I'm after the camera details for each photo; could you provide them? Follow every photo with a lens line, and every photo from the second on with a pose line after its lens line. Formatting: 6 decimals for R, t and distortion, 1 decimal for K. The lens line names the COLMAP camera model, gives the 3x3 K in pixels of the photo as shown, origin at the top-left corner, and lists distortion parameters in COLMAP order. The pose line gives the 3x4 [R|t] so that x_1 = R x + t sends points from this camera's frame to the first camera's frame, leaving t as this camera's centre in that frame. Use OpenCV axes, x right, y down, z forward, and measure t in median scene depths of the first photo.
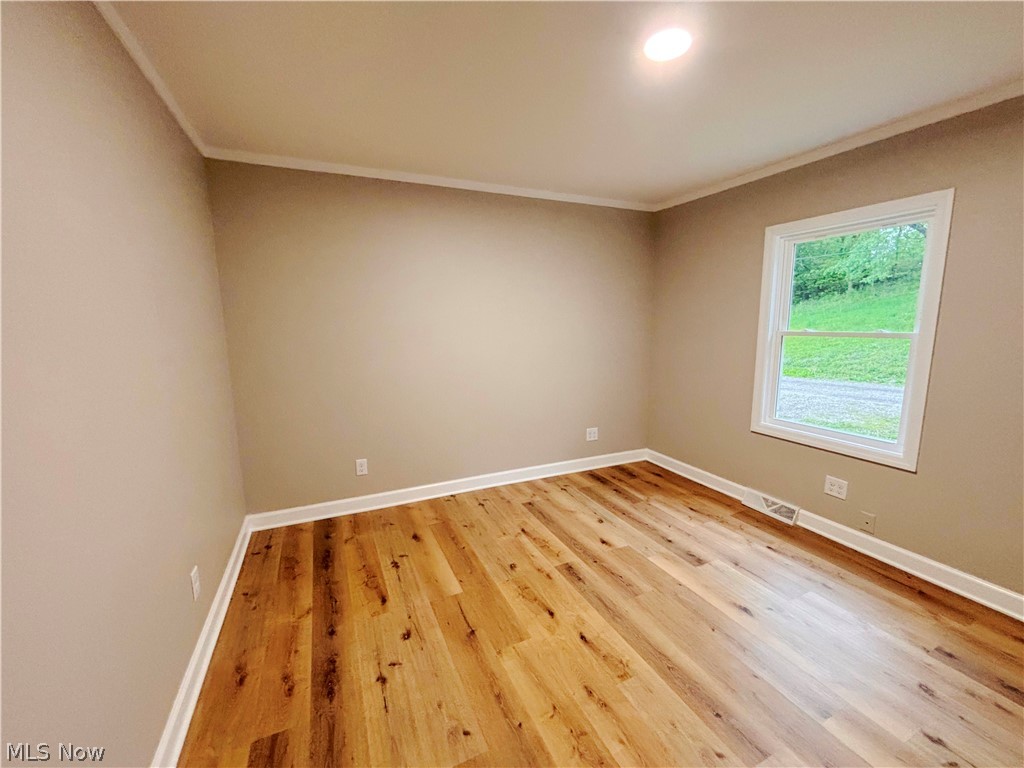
lens RADIAL K [[410.9, 0, 518.7], [0, 410.9, 378.6], [0, 0, 1]] dist [0.000198, -0.000681]
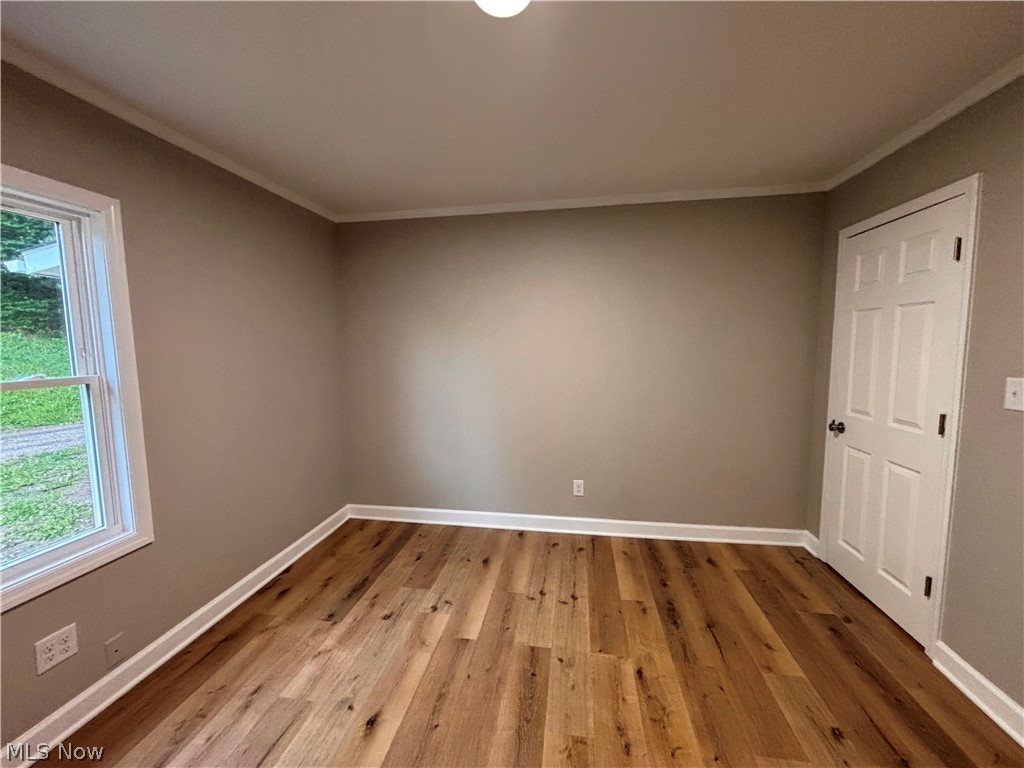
lens RADIAL K [[410.9, 0, 510.1], [0, 410.9, 383.1], [0, 0, 1]] dist [0.000198, -0.000681]
pose [[-0.818277, -0.036926, 0.573637, -0.094664], [0.101607, 0.972929, 0.207569, -0.214880], [-0.565772, 0.228135, -0.792374, 1.422062]]
